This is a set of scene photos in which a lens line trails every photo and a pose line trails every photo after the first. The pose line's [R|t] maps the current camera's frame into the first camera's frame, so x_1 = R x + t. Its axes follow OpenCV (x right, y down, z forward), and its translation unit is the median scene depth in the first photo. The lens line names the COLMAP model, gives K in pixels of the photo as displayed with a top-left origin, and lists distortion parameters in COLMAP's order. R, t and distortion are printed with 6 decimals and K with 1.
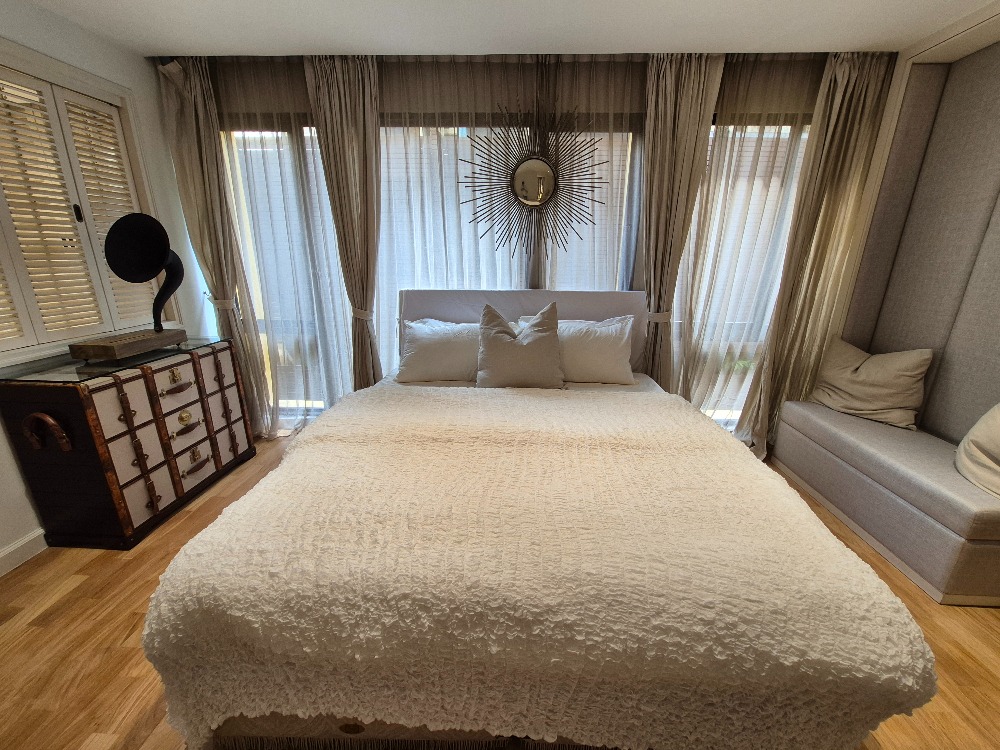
lens RADIAL K [[390.6, 0, 502.0], [0, 390.6, 368.0], [0, 0, 1]] dist [-0.002866, 0.000426]
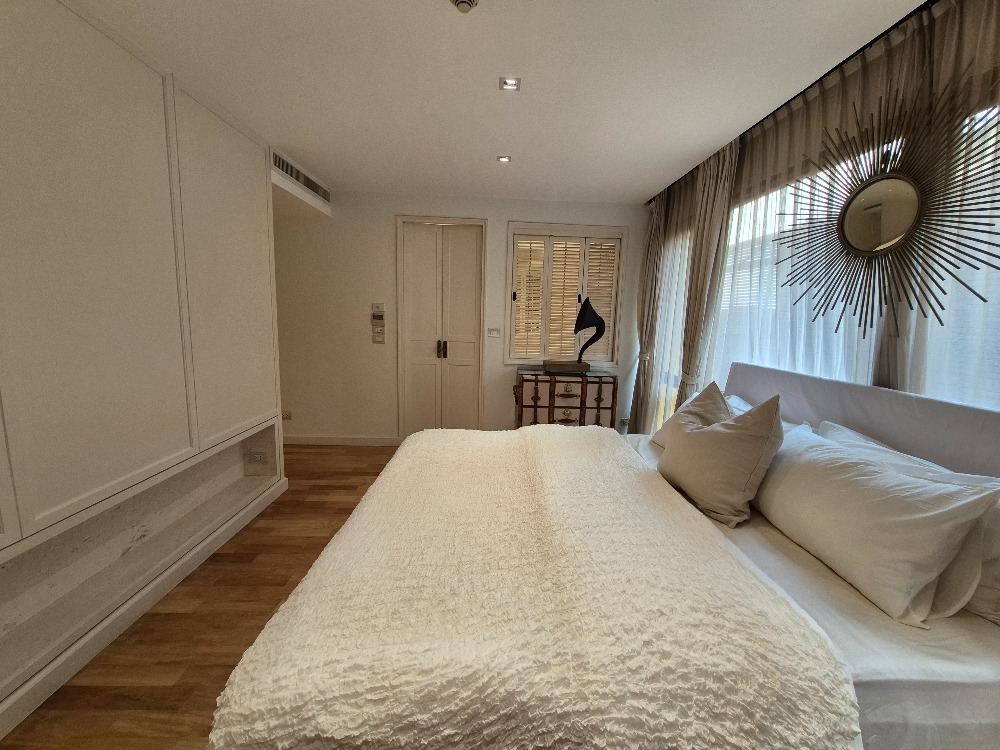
lens RADIAL K [[390.6, 0, 507.4], [0, 390.6, 371.7], [0, 0, 1]] dist [-0.002866, 0.000426]
pose [[0.067920, 0.138855, -0.987981, 0.712673], [-0.311838, 0.943608, 0.111181, -0.133835], [0.947705, 0.300538, 0.107390, 0.475979]]
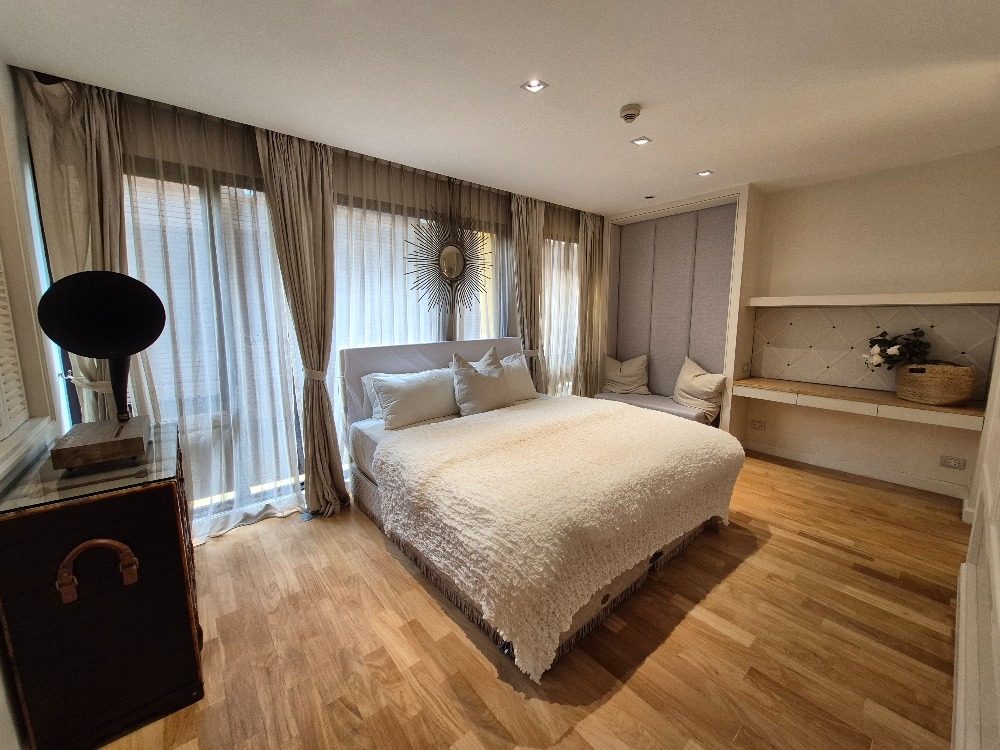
lens RADIAL K [[390.6, 0, 509.3], [0, 390.6, 366.0], [0, 0, 1]] dist [-0.002866, 0.000426]
pose [[0.736971, -0.105352, 0.667663, -0.734609], [0.202994, 0.976678, -0.069954, 0.006662], [-0.644722, 0.187085, 0.741170, -0.054107]]
